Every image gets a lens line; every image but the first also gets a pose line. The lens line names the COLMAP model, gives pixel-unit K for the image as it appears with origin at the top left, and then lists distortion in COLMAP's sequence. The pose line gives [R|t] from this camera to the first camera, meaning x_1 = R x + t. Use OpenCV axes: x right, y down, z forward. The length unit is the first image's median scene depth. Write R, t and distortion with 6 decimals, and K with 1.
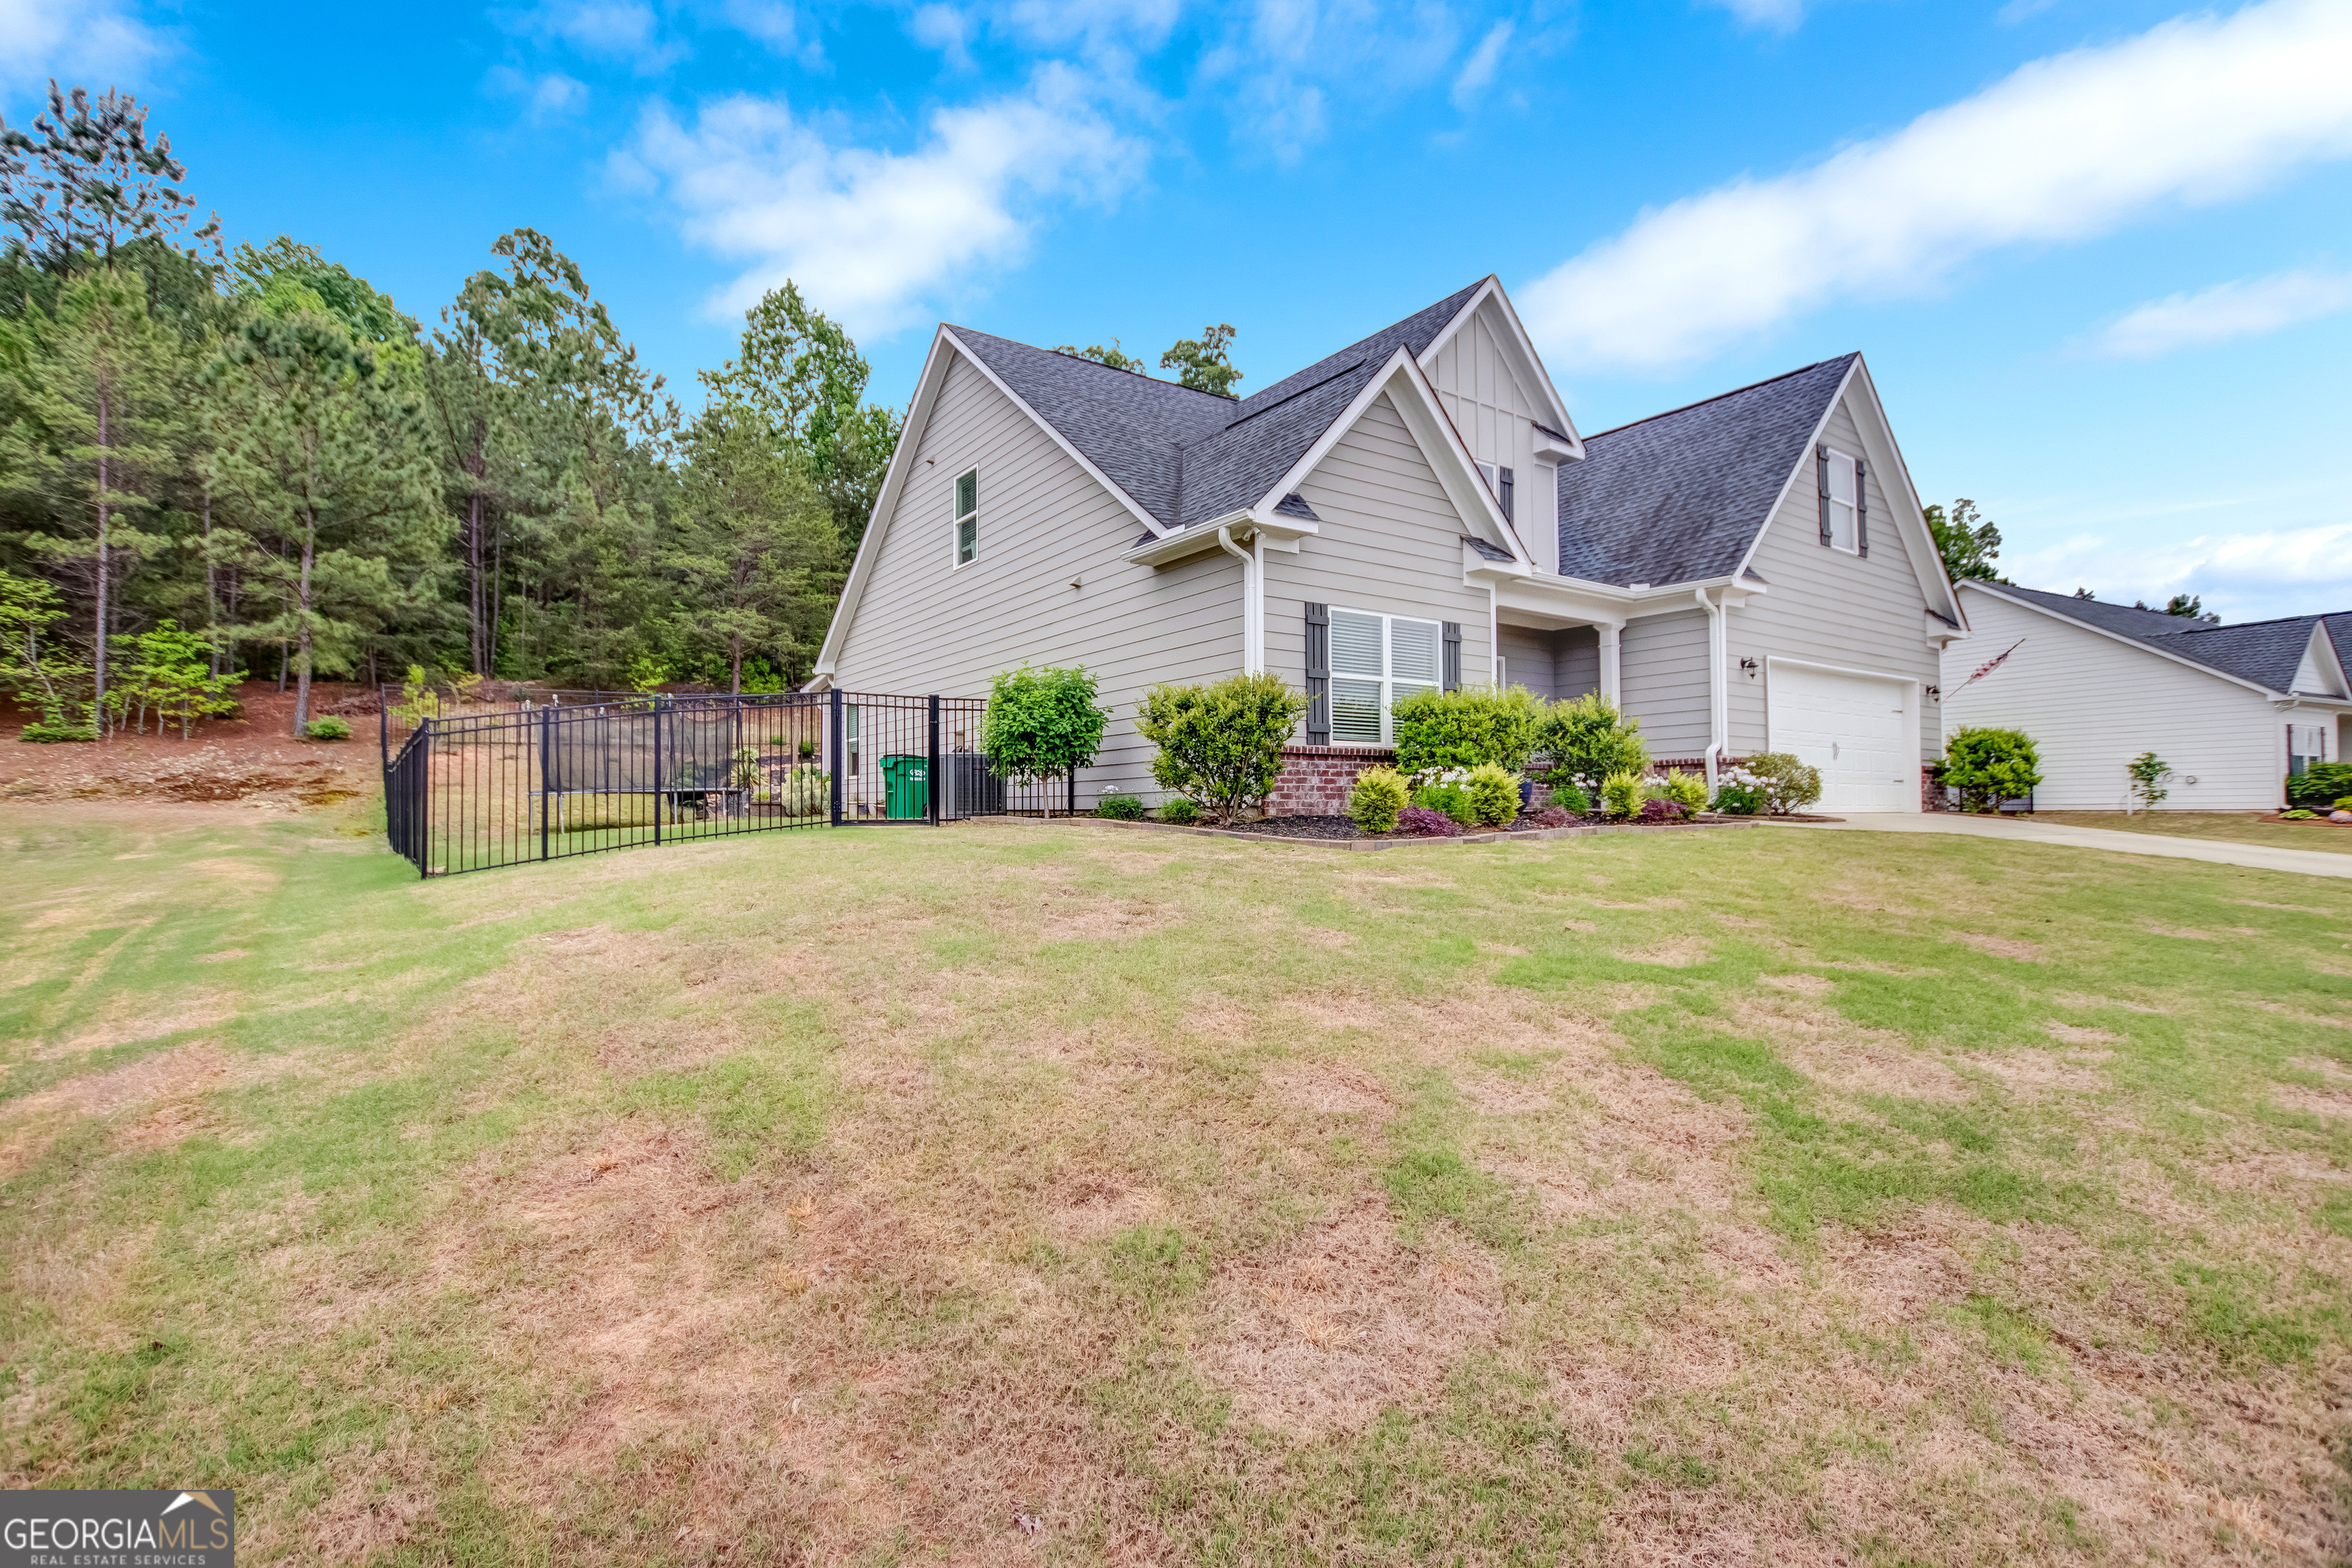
lens RADIAL K [[1093.3, 0, 1179.5], [0, 1093.3, 794.5], [0, 0, 1]] dist [-0.024604, -0.001697]
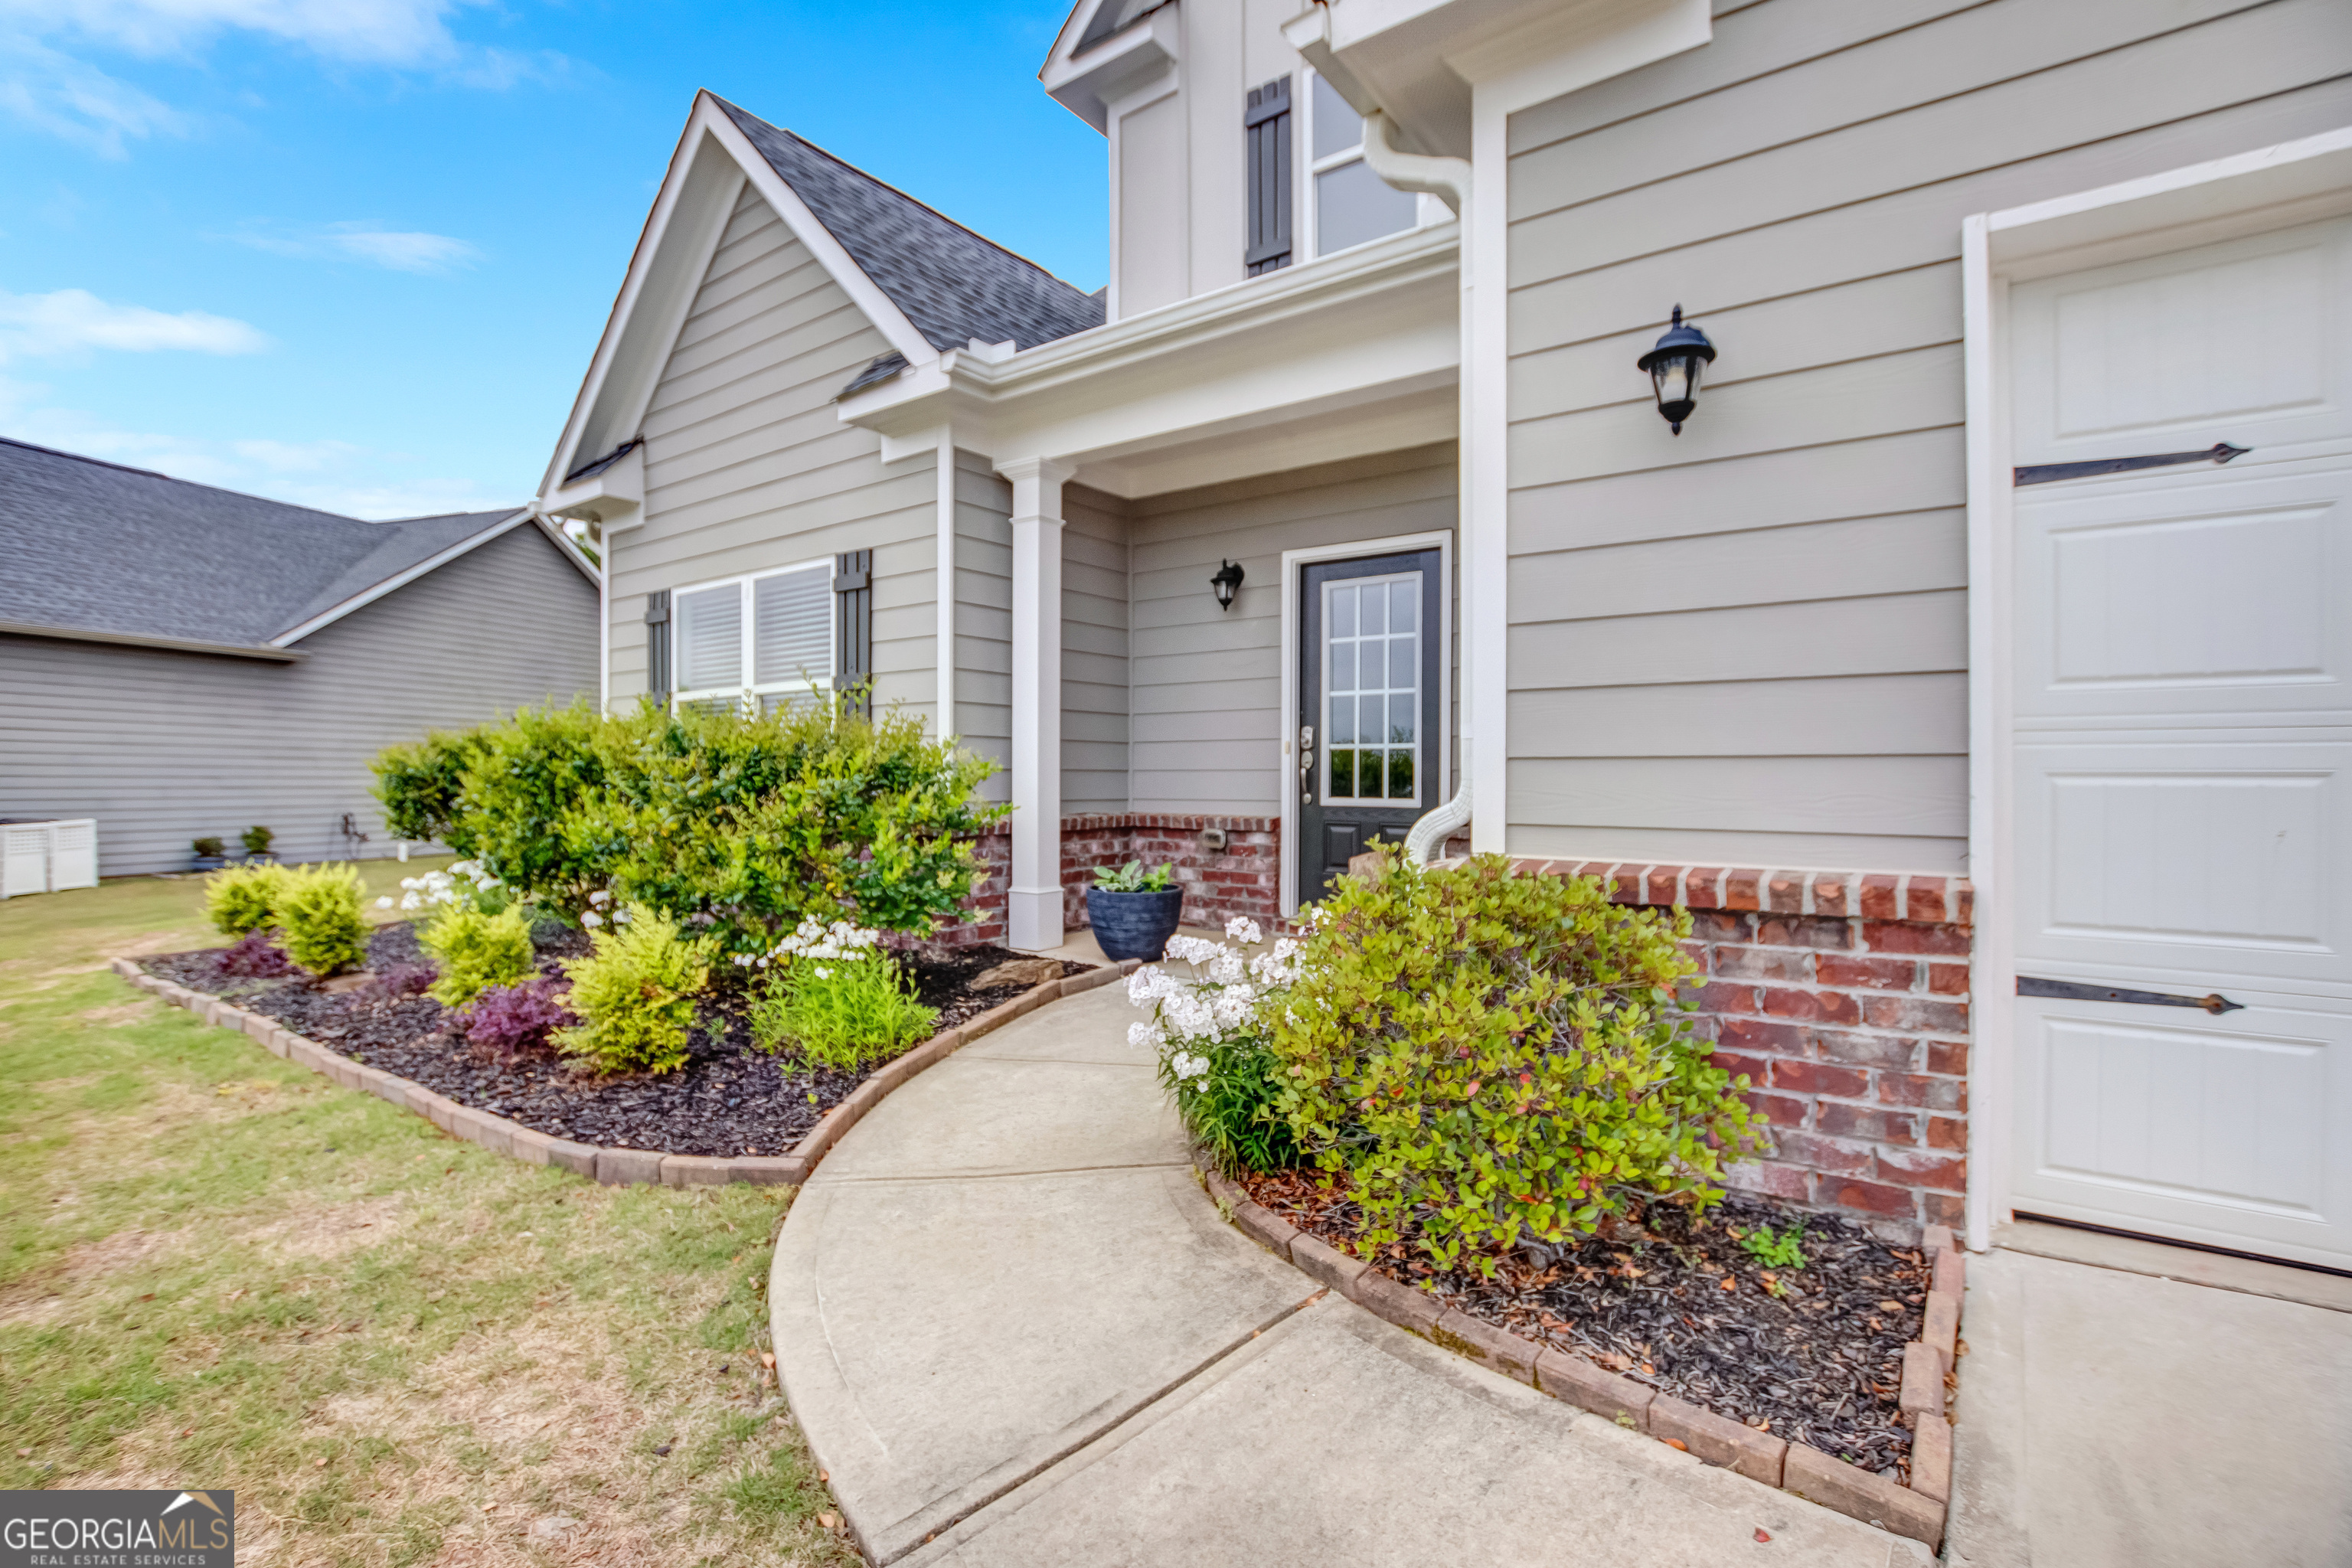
lens RADIAL K [[1093.3, 0, 1166.2], [0, 1093.3, 779.7], [0, 0, 1]] dist [-0.024604, -0.001697]
pose [[0.318145, 0.010578, -0.947983, 0.642613], [0.014050, 0.999775, 0.015871, -0.052697], [0.947938, -0.018368, 0.317924, 0.830959]]
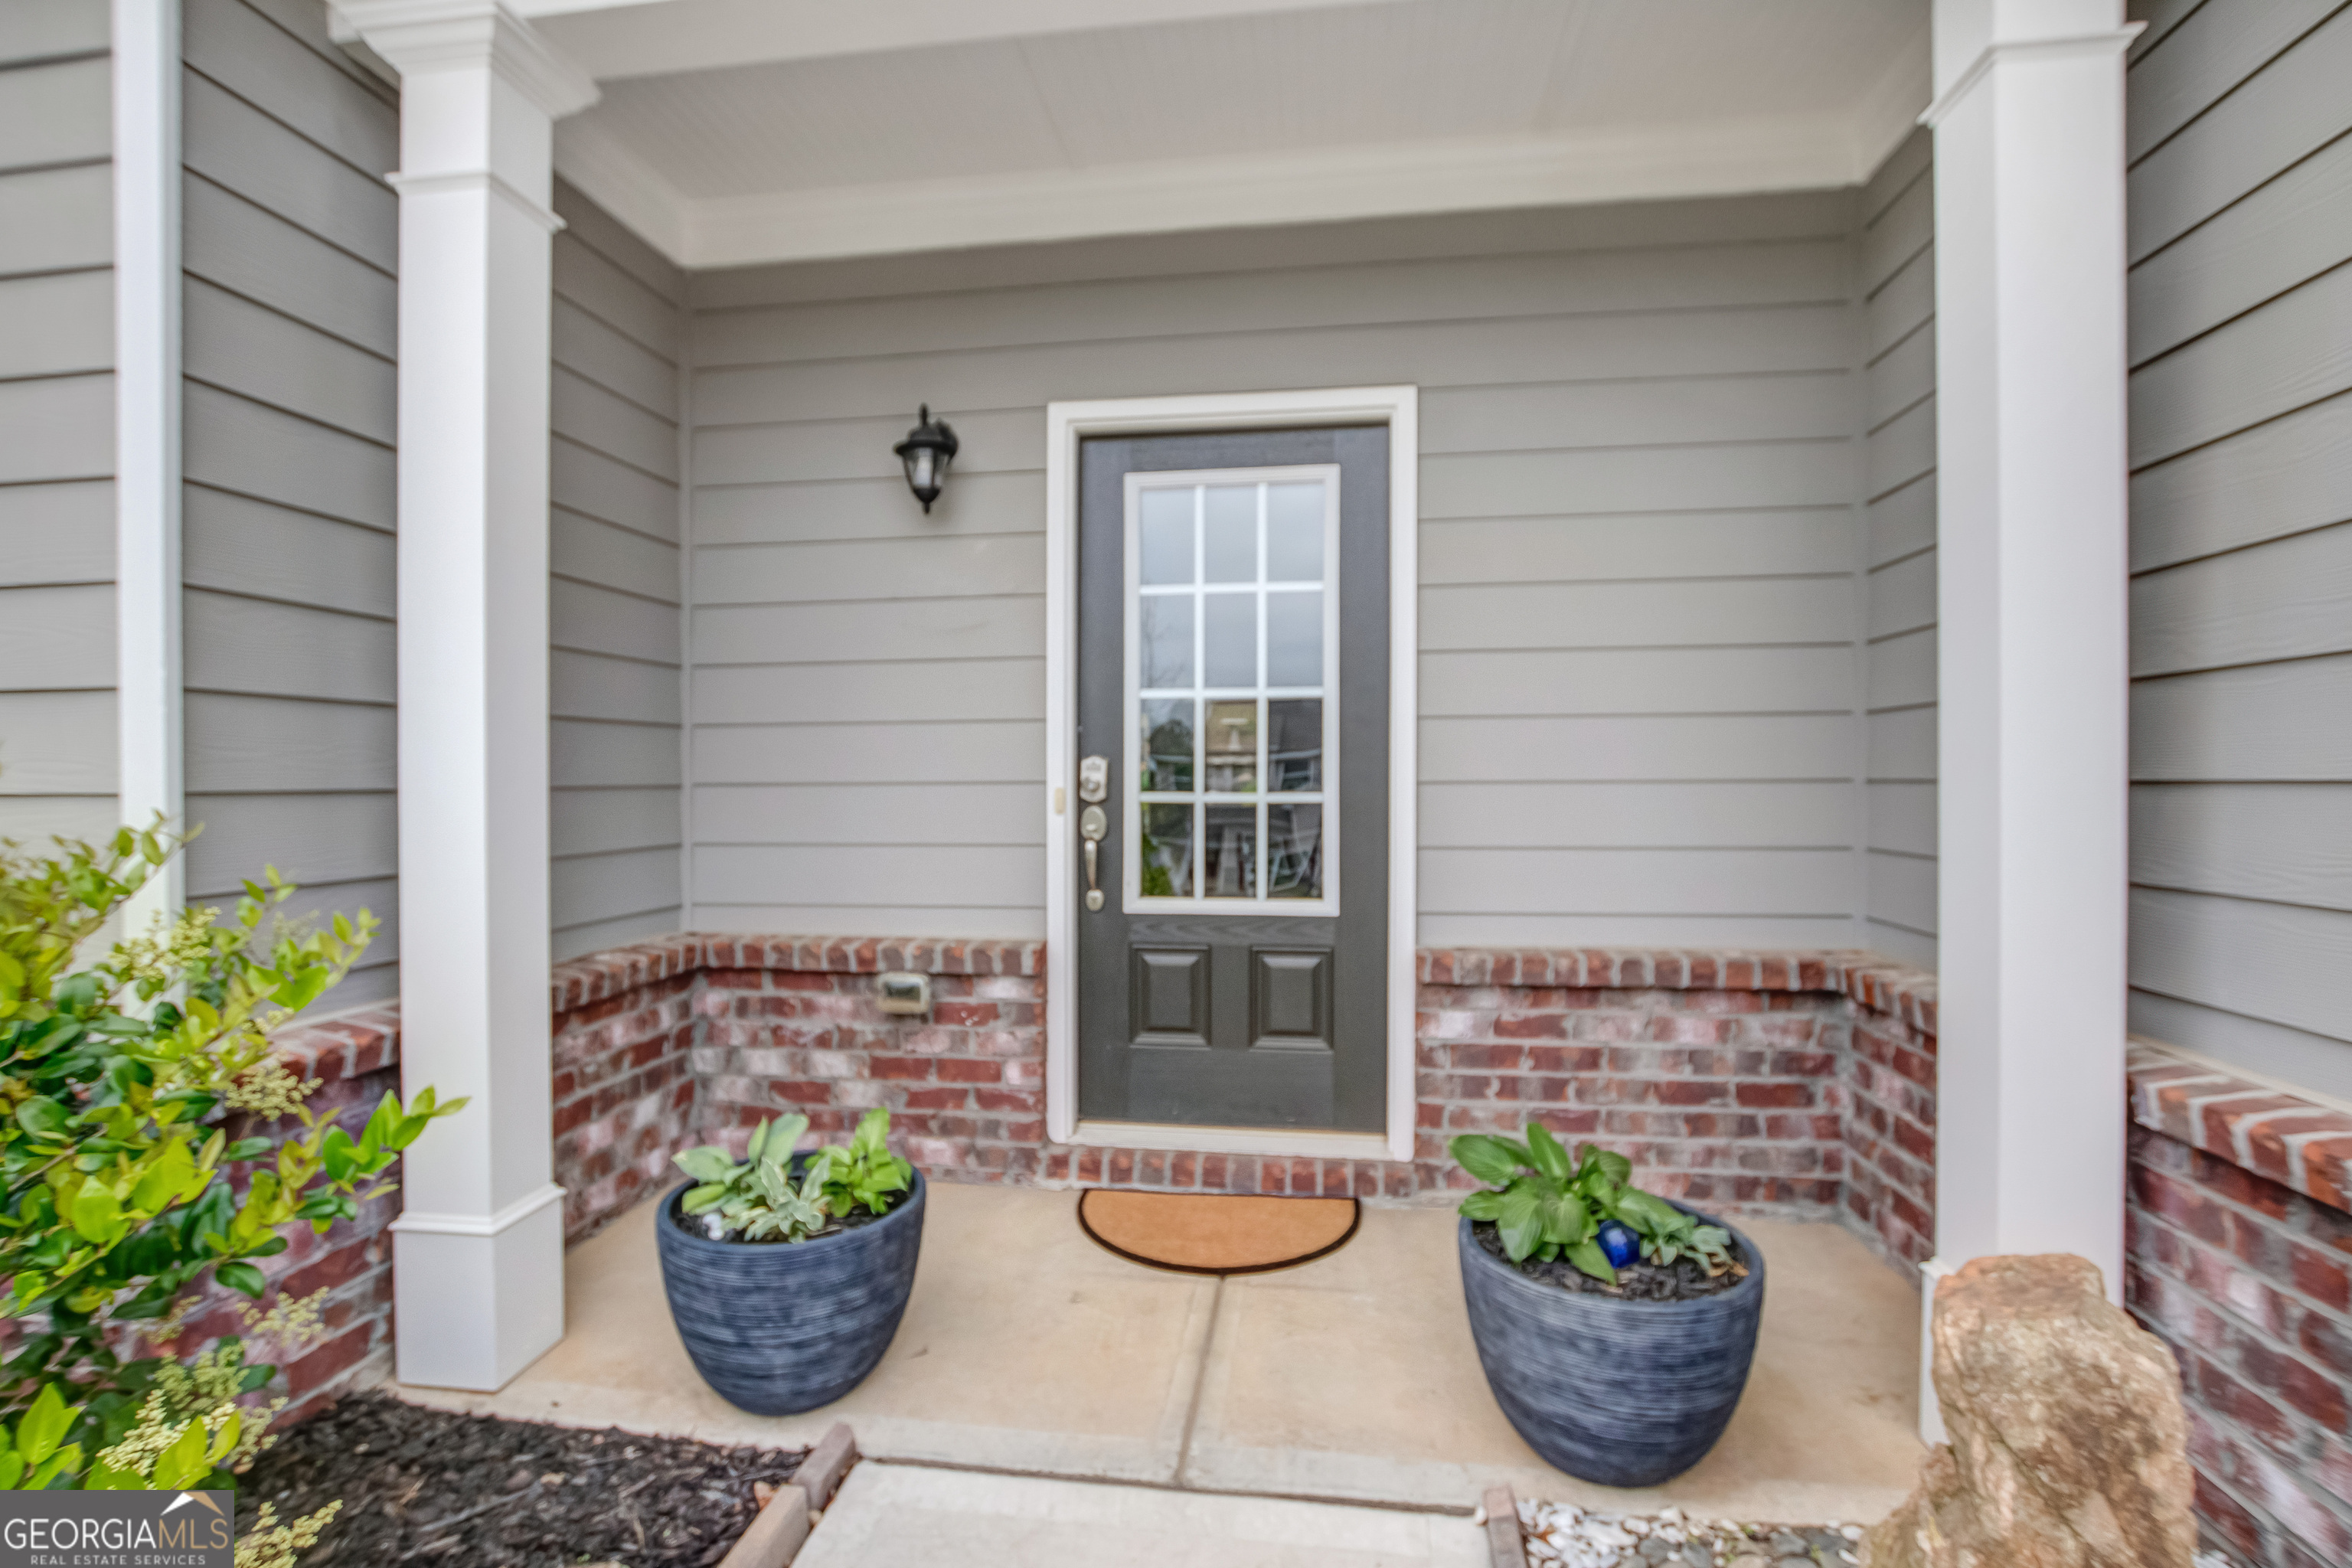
lens RADIAL K [[1093.3, 0, 1160.8], [0, 1093.3, 780.2], [0, 0, 1]] dist [-0.024604, -0.001697]
pose [[0.733969, 0.006087, -0.679156, 0.413362], [0.012266, 0.999678, 0.022216, -0.065980], [0.679072, -0.024636, 0.733658, 0.869551]]
